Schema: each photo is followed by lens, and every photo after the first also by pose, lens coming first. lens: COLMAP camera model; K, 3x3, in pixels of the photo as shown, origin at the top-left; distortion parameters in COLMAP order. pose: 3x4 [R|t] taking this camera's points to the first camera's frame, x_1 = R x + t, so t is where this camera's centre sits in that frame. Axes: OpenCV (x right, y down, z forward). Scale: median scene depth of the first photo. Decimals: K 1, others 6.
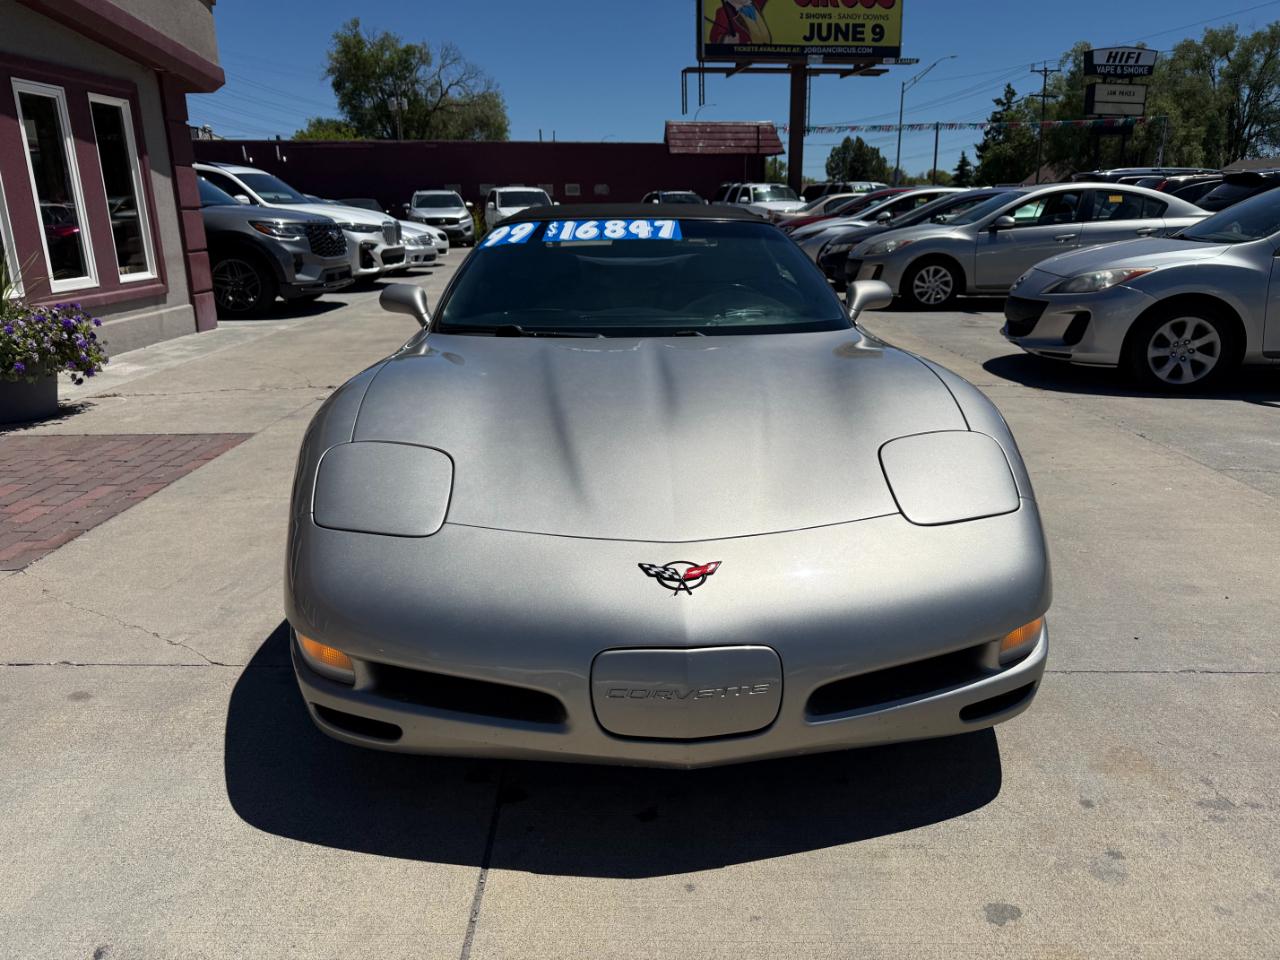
lens RADIAL K [[896.6, 0, 642.9], [0, 896.6, 473.3], [0, 0, 1]] dist [0.032314, -0.039292]
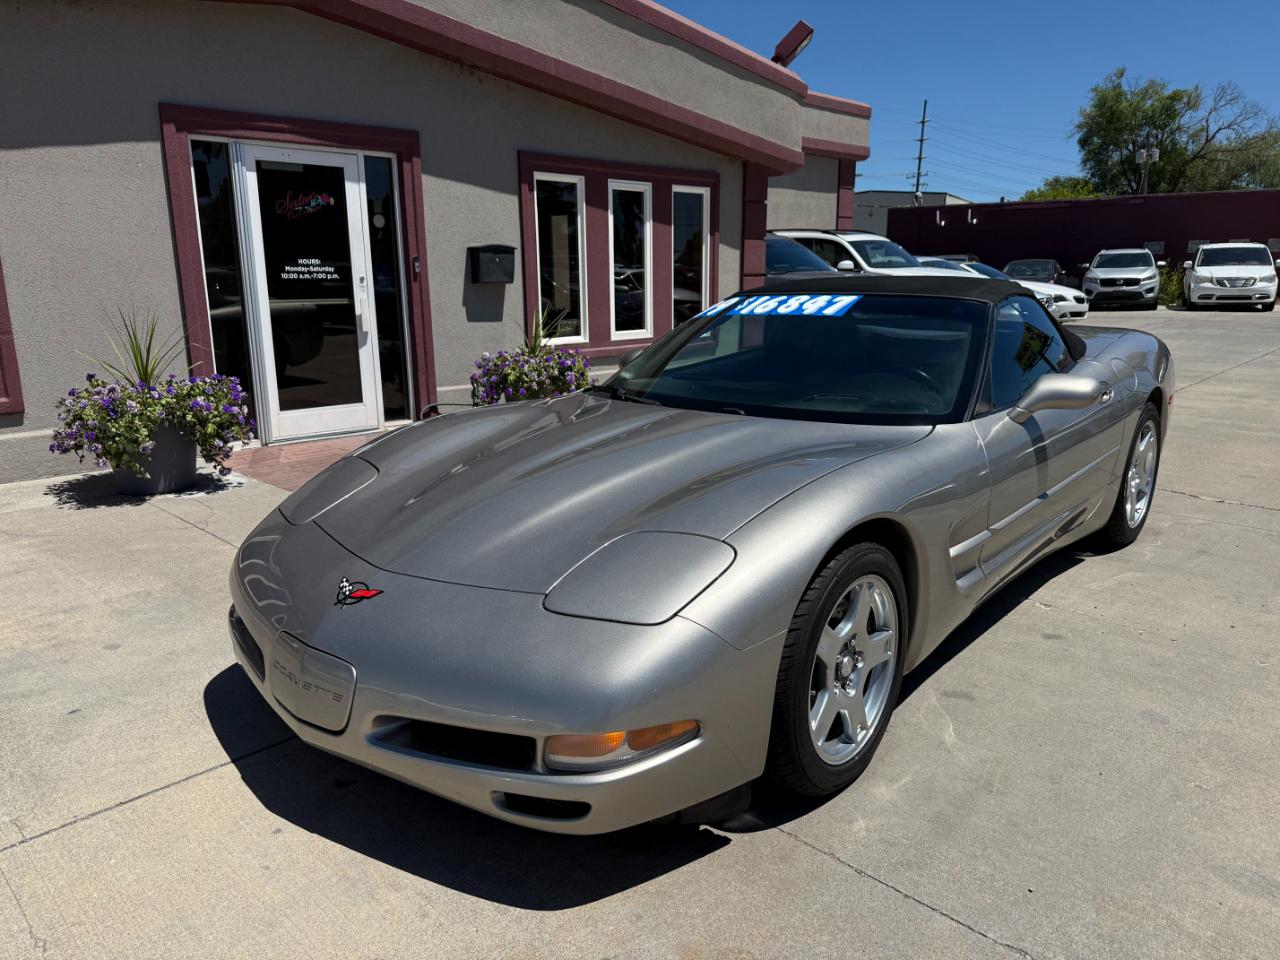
lens RADIAL K [[896.6, 0, 638.1], [0, 896.6, 487.7], [0, 0, 1]] dist [0.032314, -0.039292]
pose [[0.719648, 0.162972, -0.674942, 0.136916], [-0.193463, 0.980633, 0.030508, -0.016887], [0.666842, 0.108622, 0.737240, 0.041396]]
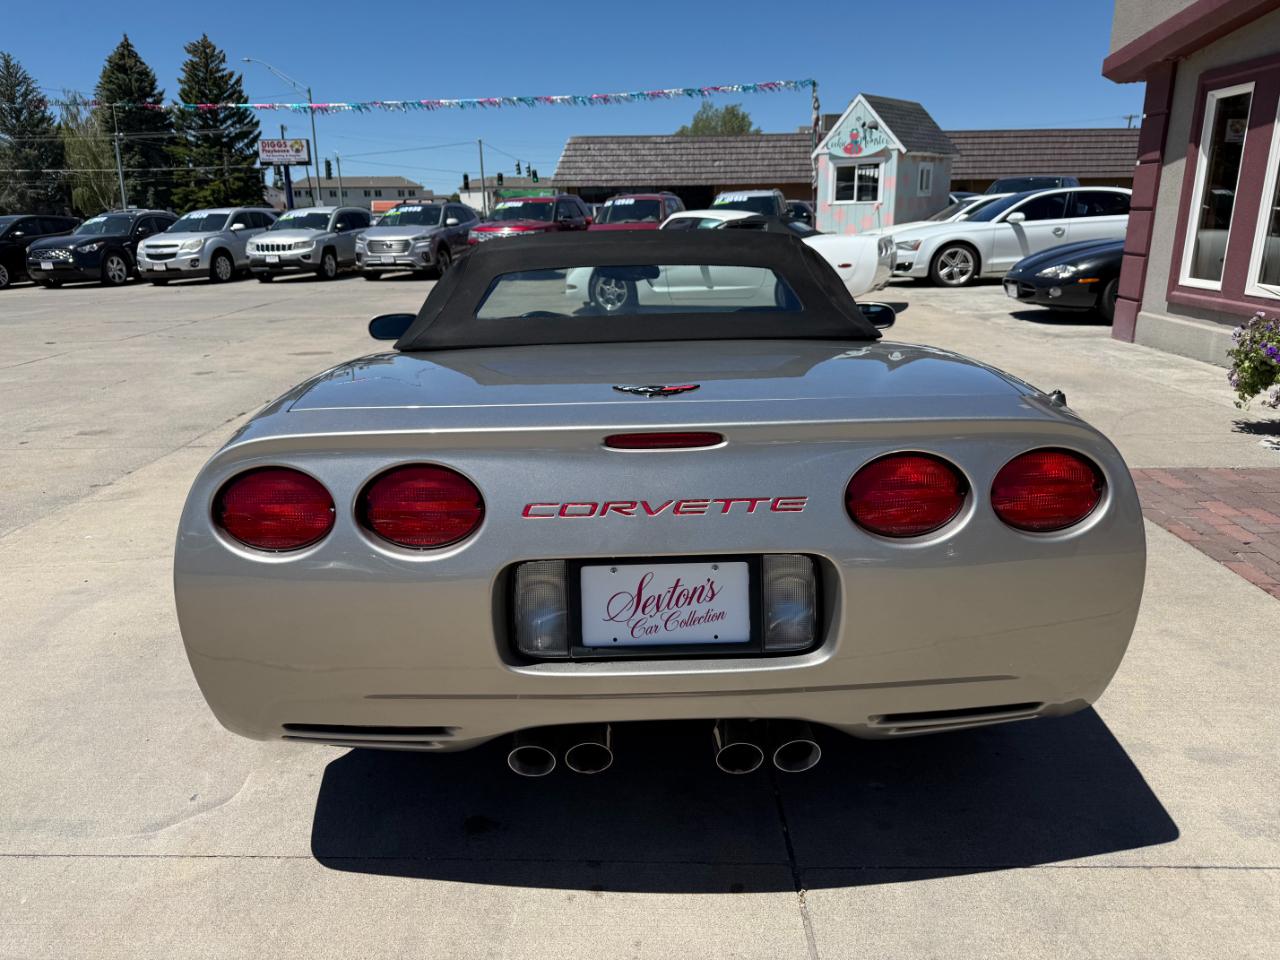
lens RADIAL K [[896.6, 0, 632.0], [0, 896.6, 488.6], [0, 0, 1]] dist [0.032314, -0.039292]
pose [[-0.999491, 0.017839, 0.026453, -0.007039], [0.029417, 0.836251, 0.547557, -0.148726], [-0.012353, 0.548056, -0.836350, 0.490809]]
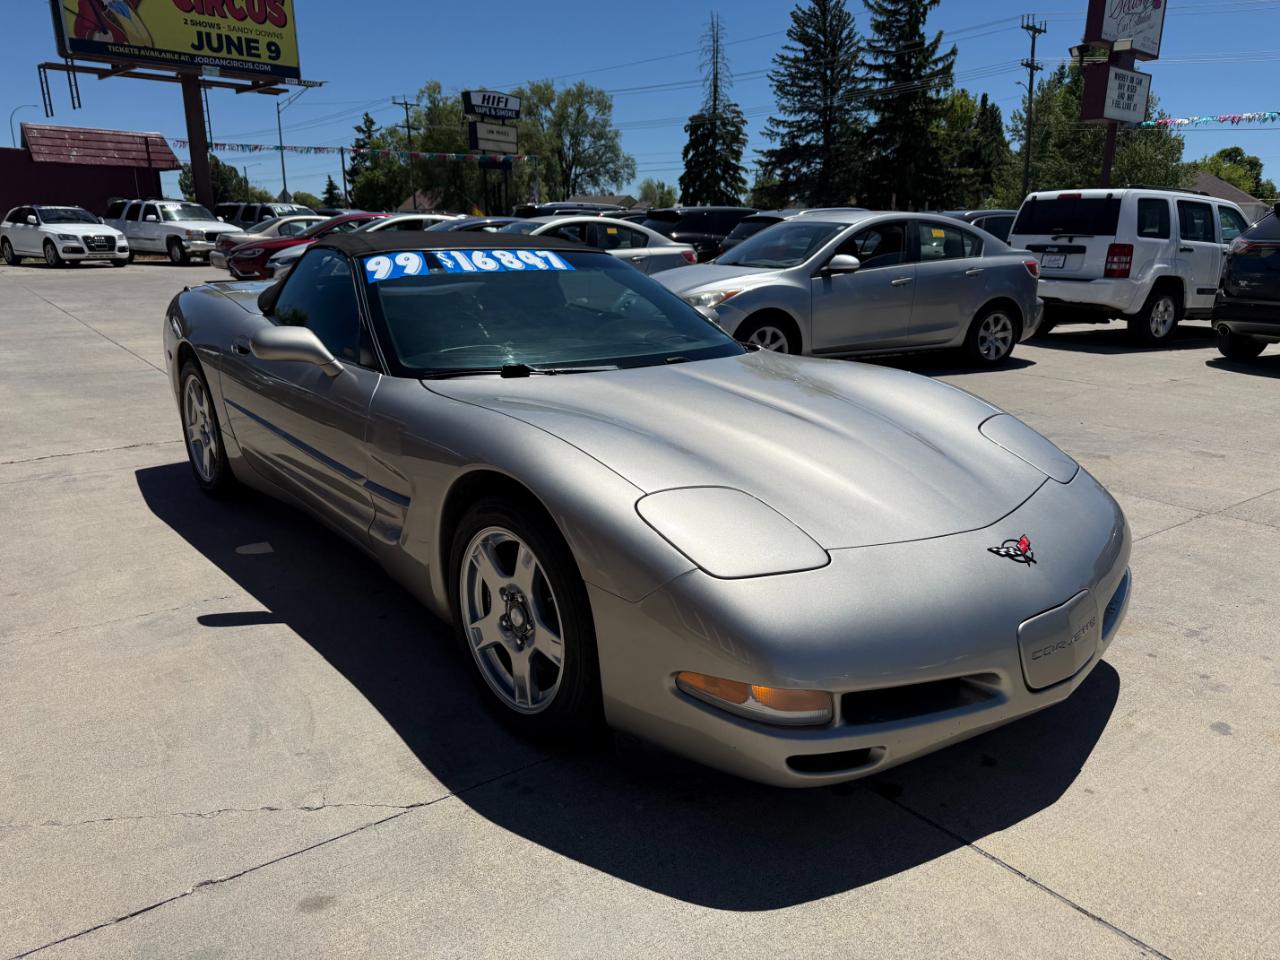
lens RADIAL K [[896.6, 0, 642.6], [0, 896.6, 475.8], [0, 0, 1]] dist [0.032314, -0.039292]
pose [[0.796868, -0.145583, 0.586350, -0.127913], [0.157818, 0.986995, 0.030578, -0.012333], [-0.583176, 0.068170, 0.809480, 0.037112]]
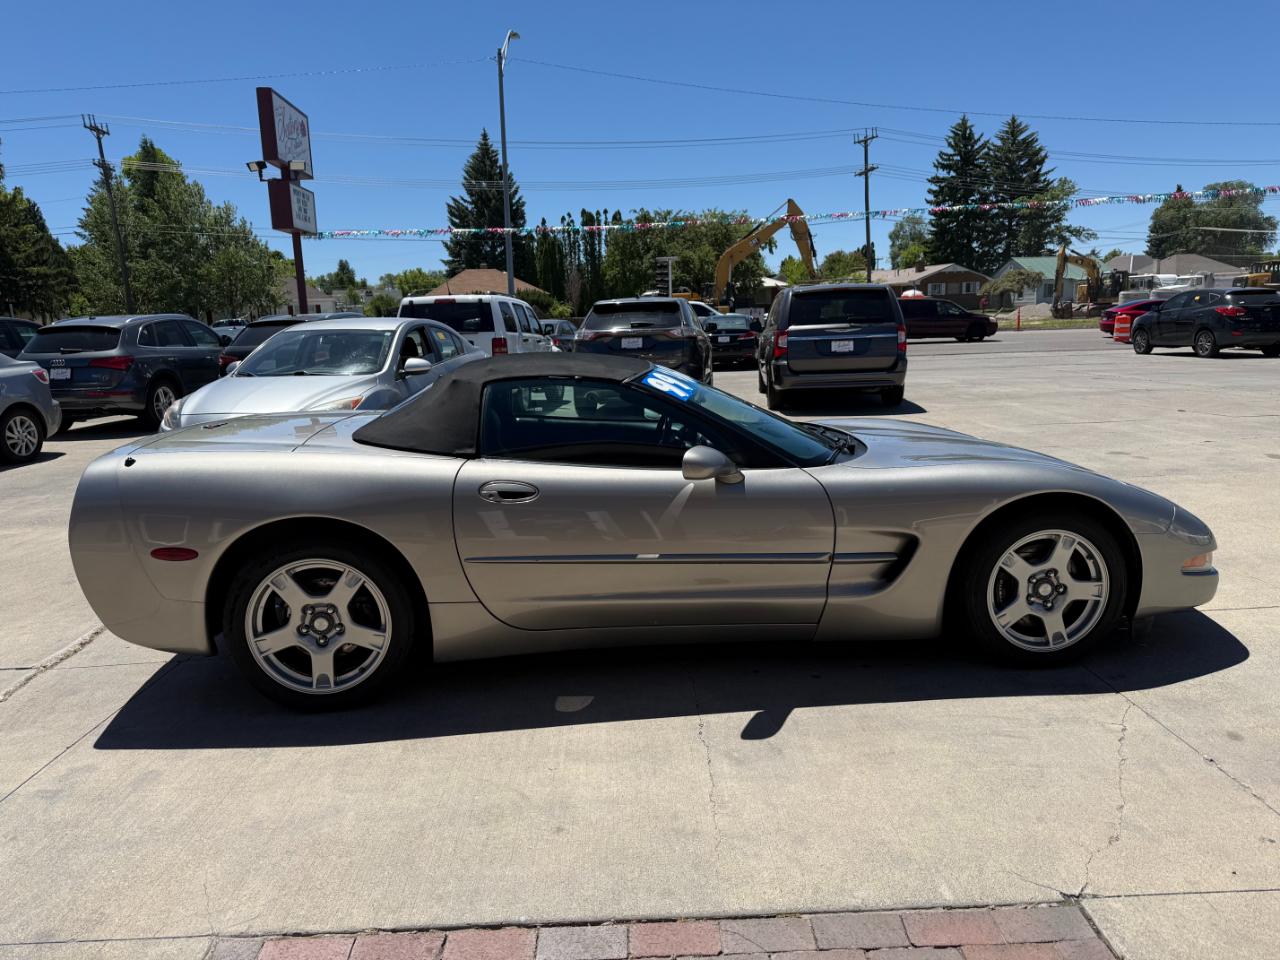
lens RADIAL K [[896.6, 0, 637.1], [0, 896.6, 493.4], [0, 0, 1]] dist [0.032314, -0.039292]
pose [[-0.027381, -0.186598, 0.982055, -0.281416], [0.316039, 0.930415, 0.185598, -0.087538], [-0.948351, 0.315449, 0.033497, 0.262249]]
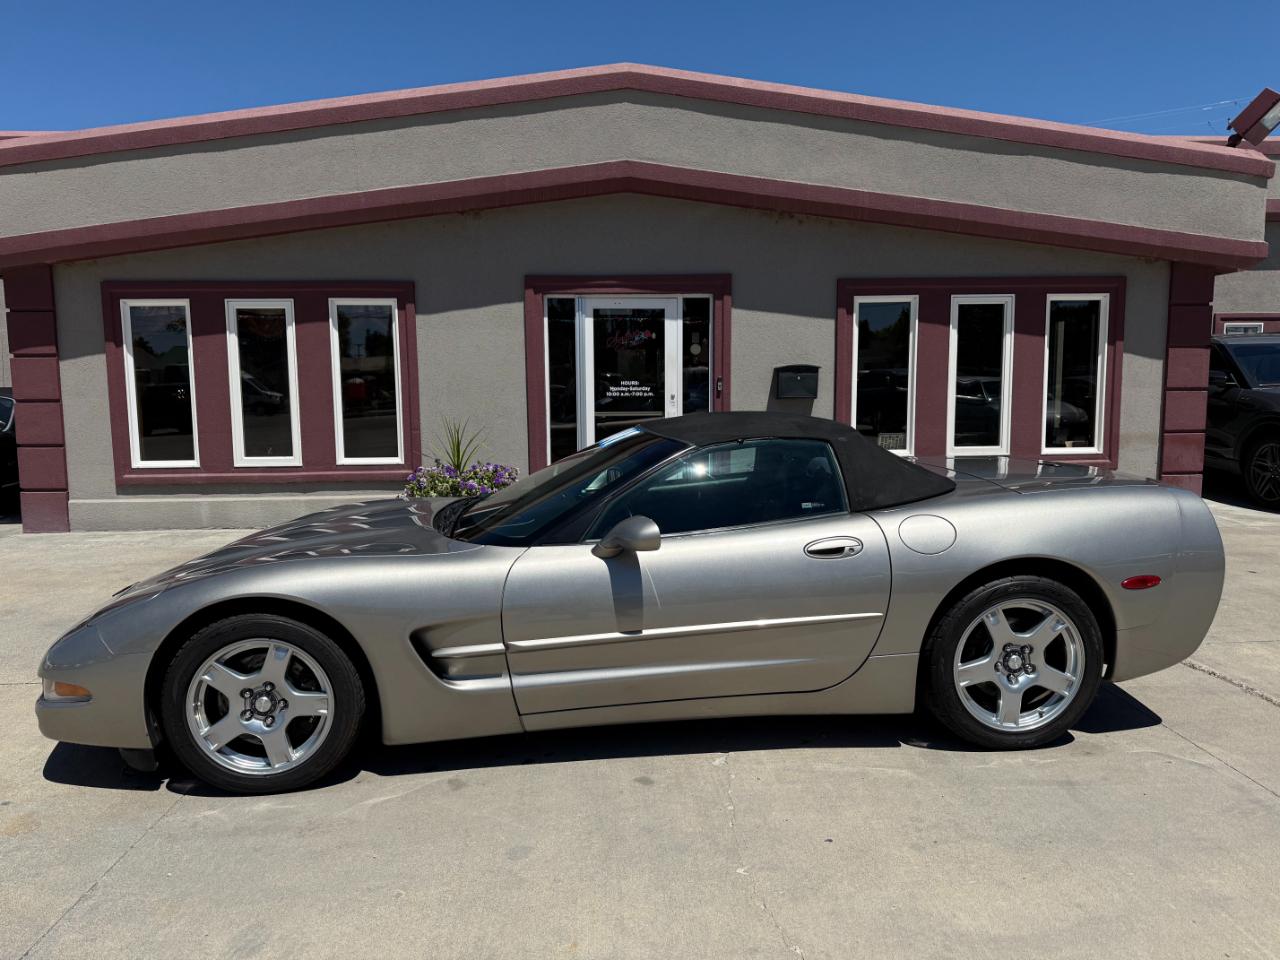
lens RADIAL K [[896.6, 0, 647.2], [0, 896.6, 483.5], [0, 0, 1]] dist [0.032314, -0.039292]
pose [[0.061091, 0.121672, -0.990689, 0.272205], [-0.272167, 0.956962, 0.100746, -0.084440], [0.960309, 0.263478, 0.091577, 0.235873]]
